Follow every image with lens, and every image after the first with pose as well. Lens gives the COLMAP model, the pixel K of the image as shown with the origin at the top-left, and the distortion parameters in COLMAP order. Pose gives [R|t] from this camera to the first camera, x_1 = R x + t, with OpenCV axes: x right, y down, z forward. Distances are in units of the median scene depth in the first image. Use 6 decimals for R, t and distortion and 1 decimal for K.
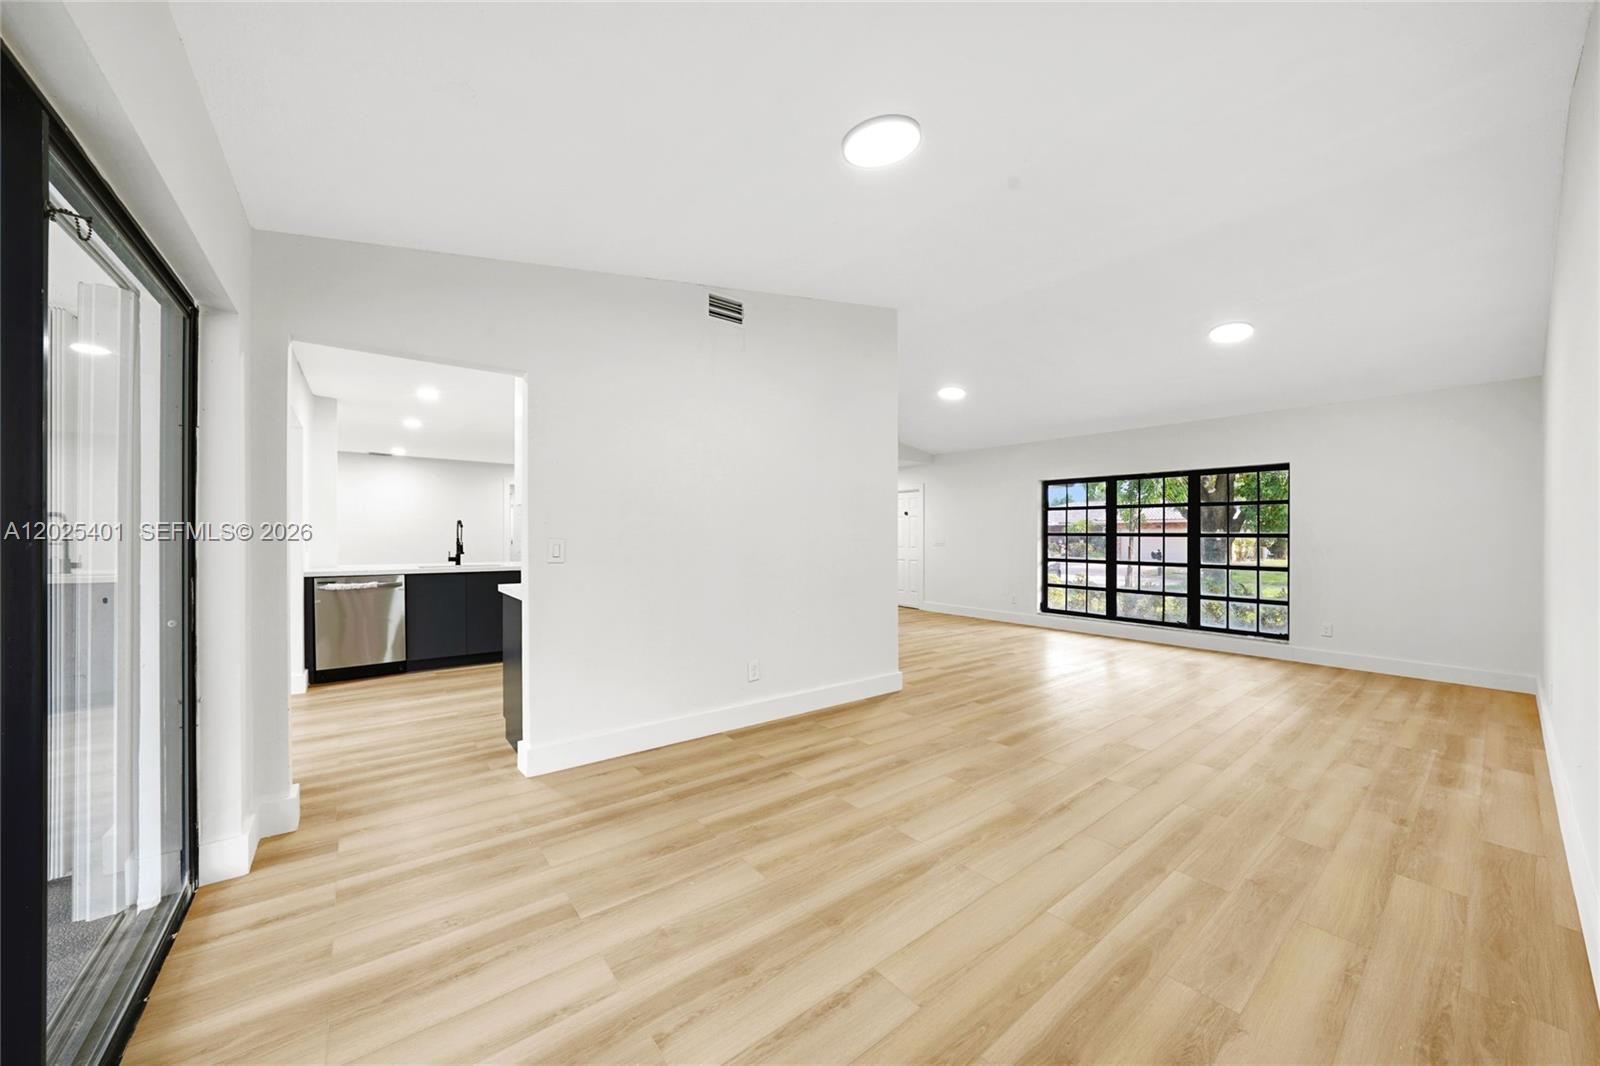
lens RADIAL K [[557.1, 0, 827.9], [0, 557.1, 526.9], [0, 0, 1]] dist [-0.007583, 0.000812]
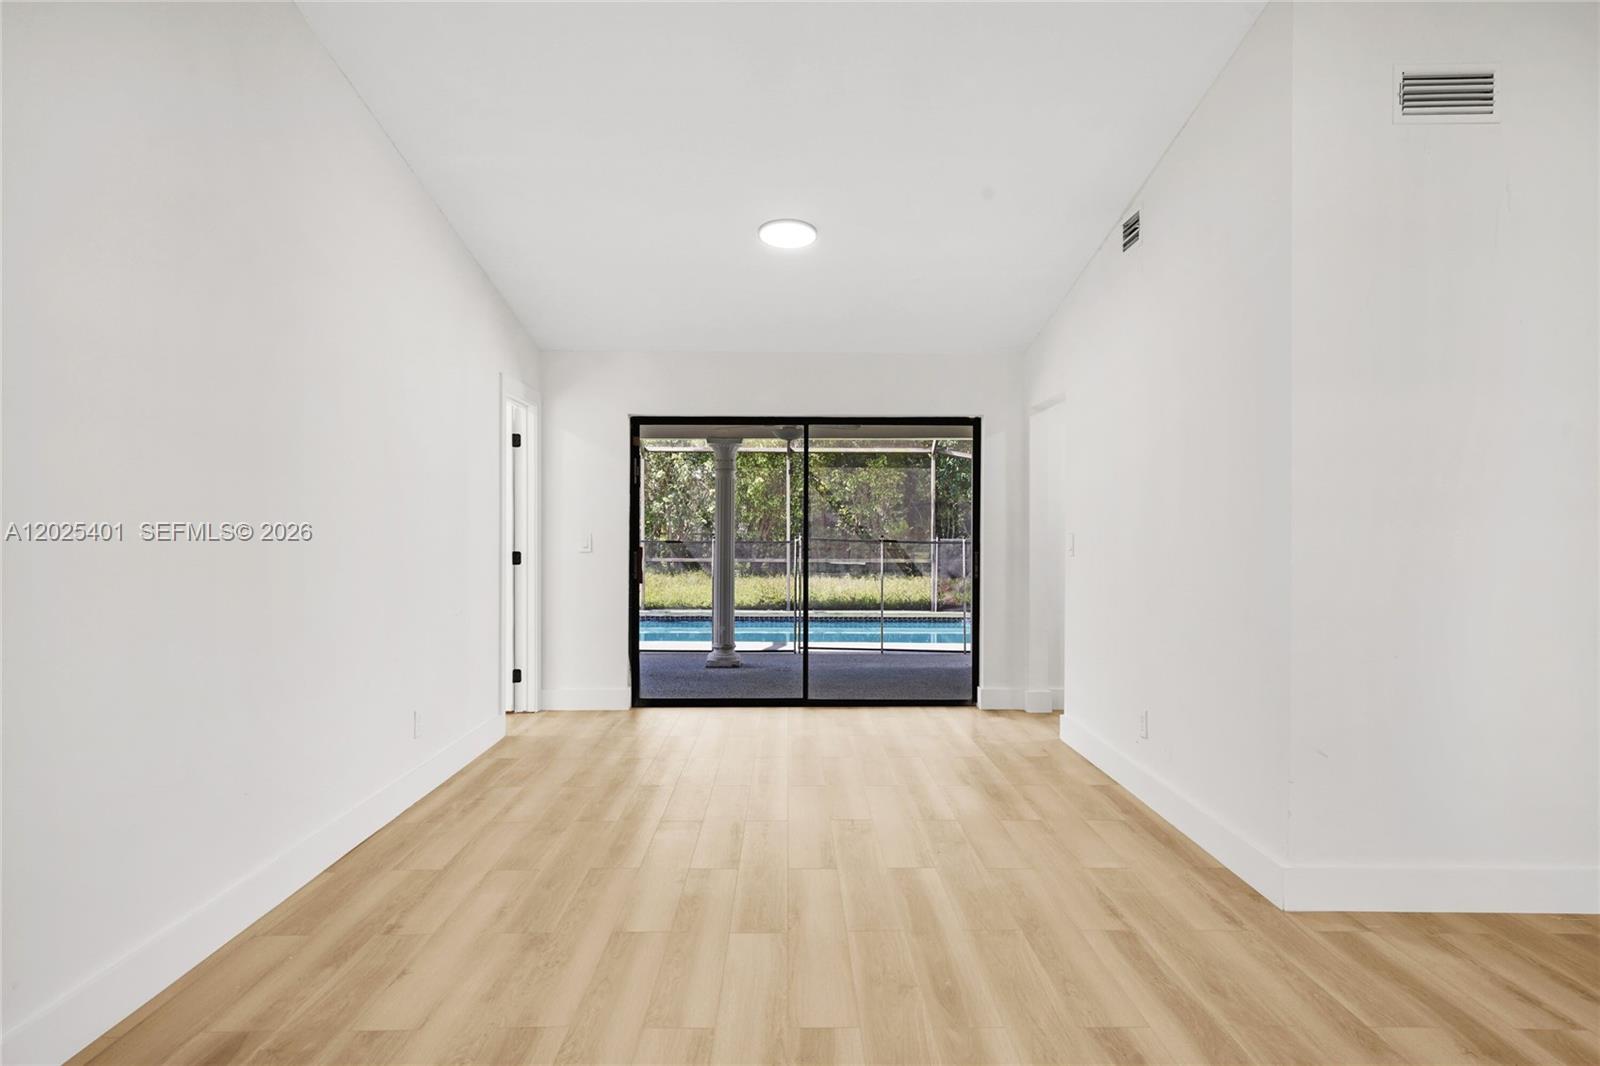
lens RADIAL K [[1055.5, 0, 804.0], [0, 1055.5, 527.5], [0, 0, 1]] dist [0.027861, 0.000359]
pose [[-0.621846, -0.010701, -0.783067, 0.868818], [0.001946, 0.999882, -0.015209, 0.023764], [0.783137, -0.010981, -0.621752, 1.102213]]
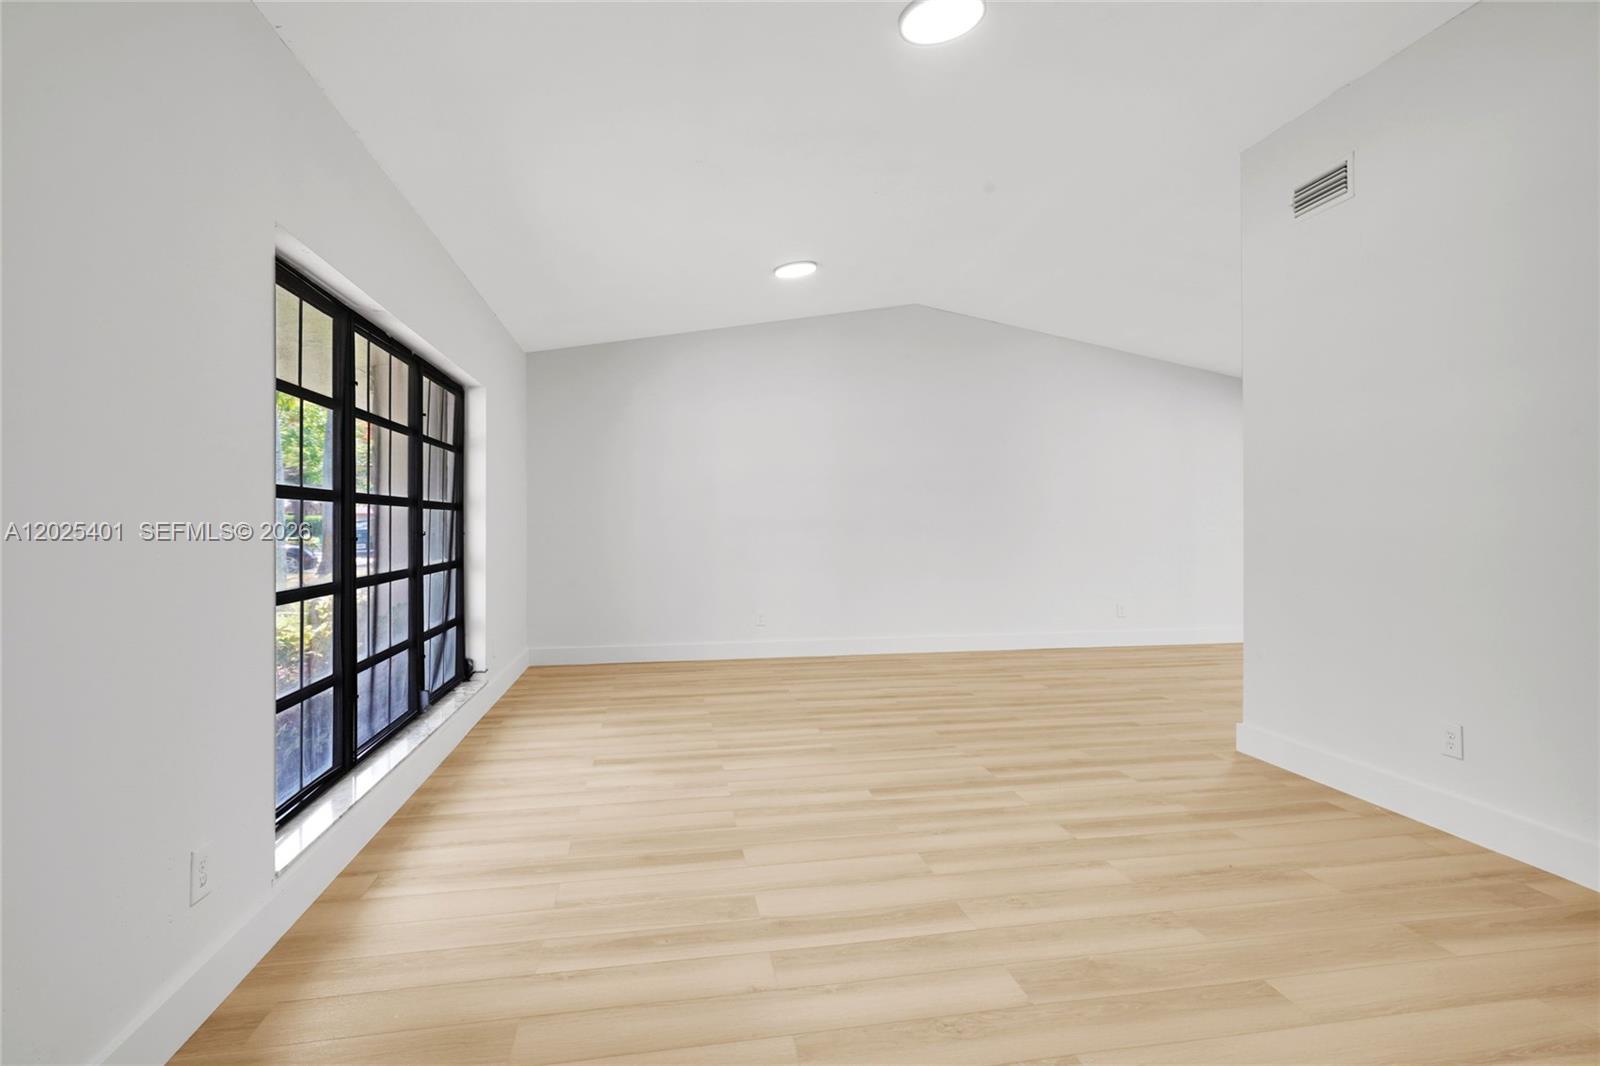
lens RADIAL K [[794.9, 0, 816.7], [0, 794.9, 525.9], [0, 0, 1]] dist [0.001863, 0.000024]
pose [[-0.880201, -0.009261, 0.474510, 0.109726], [-0.013299, 0.999898, -0.005156, 0.043321], [-0.474414, -0.010849, -0.880235, 1.854364]]
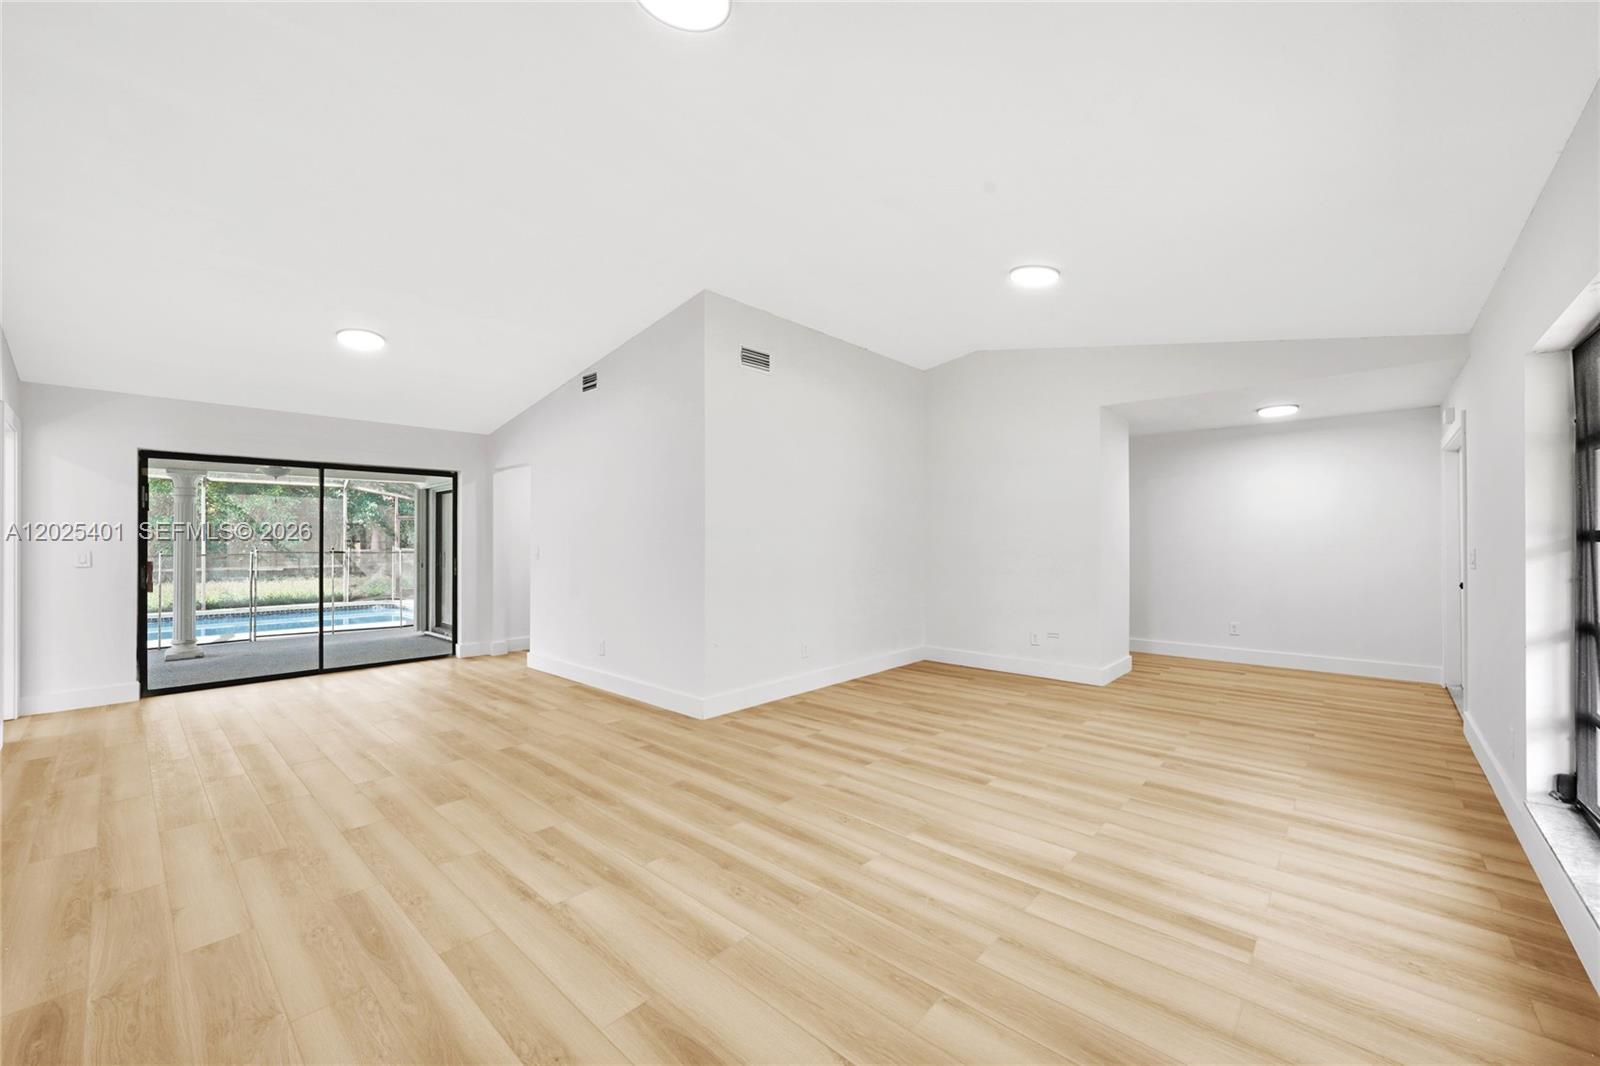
lens RADIAL K [[631.5, 0, 802.9], [0, 631.5, 527.8], [0, 0, 1]] dist [-0.010539, 0.003262]
pose [[0.147637, -0.027784, -0.988651, 1.036124], [0.017424, 0.999523, -0.025487, 0.018419], [0.988888, -0.013464, 0.148050, 0.921656]]
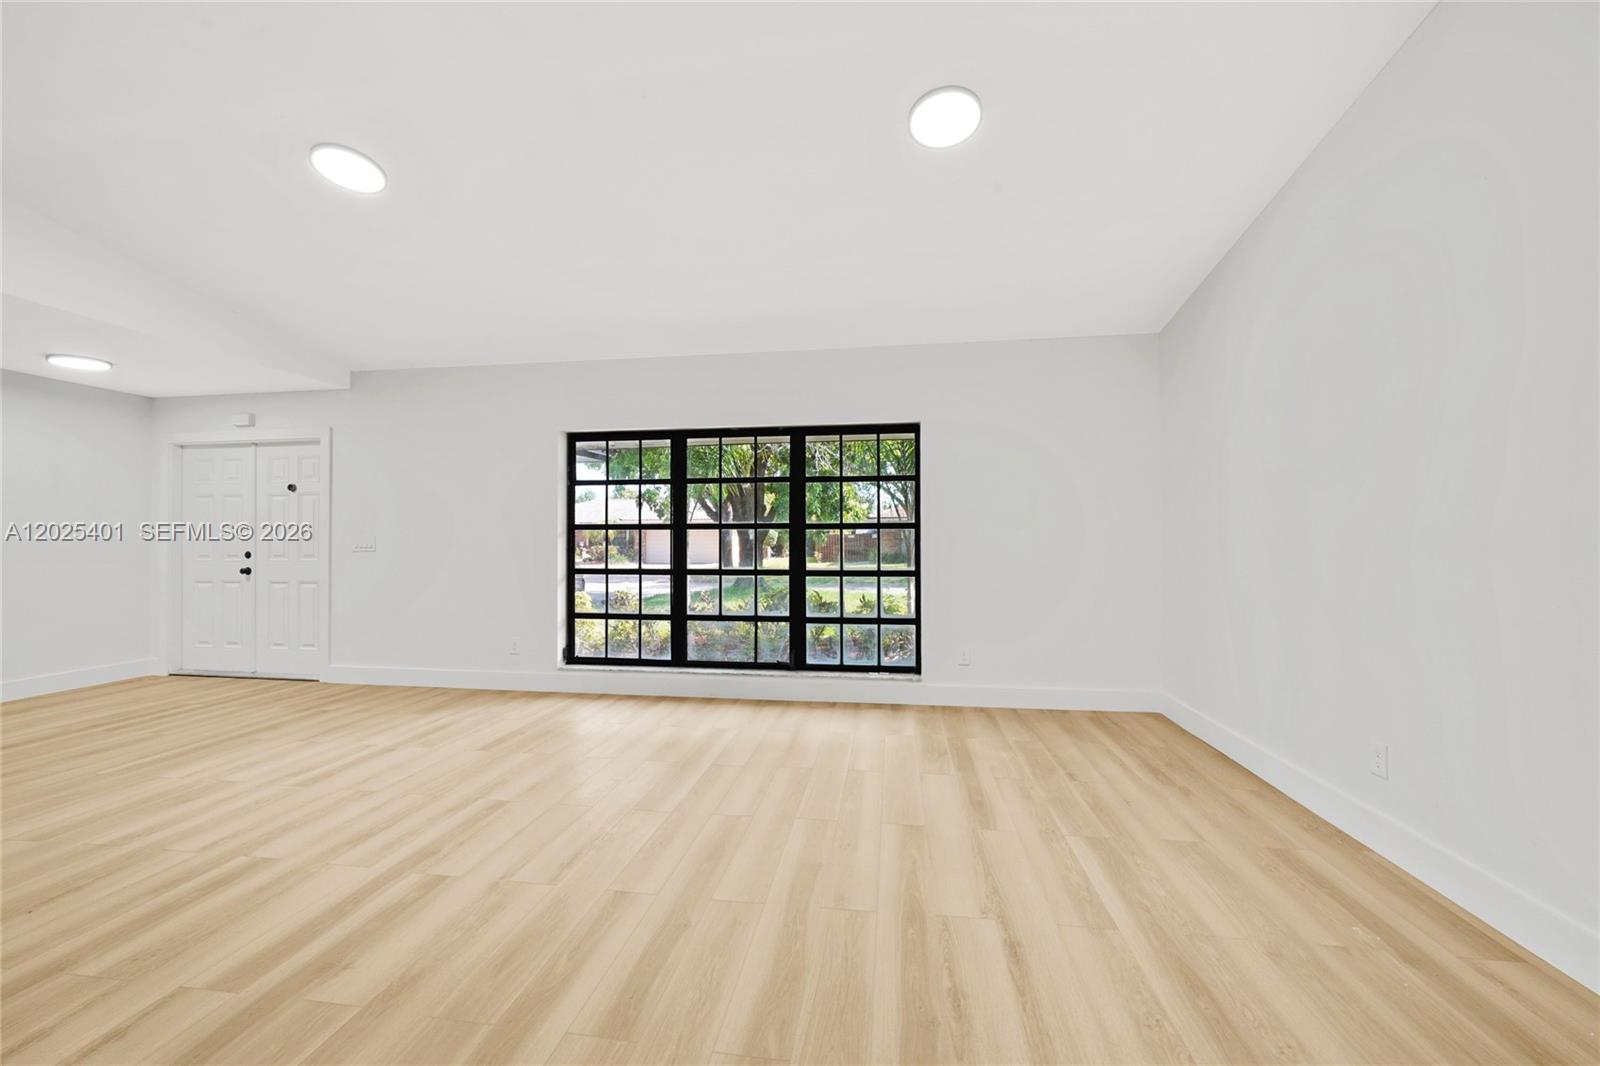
lens RADIAL K [[631.5, 0, 792.3], [0, 631.5, 531.6], [0, 0, 1]] dist [-0.010539, 0.003262]
pose [[0.746910, -0.001051, 0.664924, 0.214486], [-0.002212, 0.999989, 0.004066, 0.024227], [-0.664921, -0.004508, 0.746900, 0.602536]]
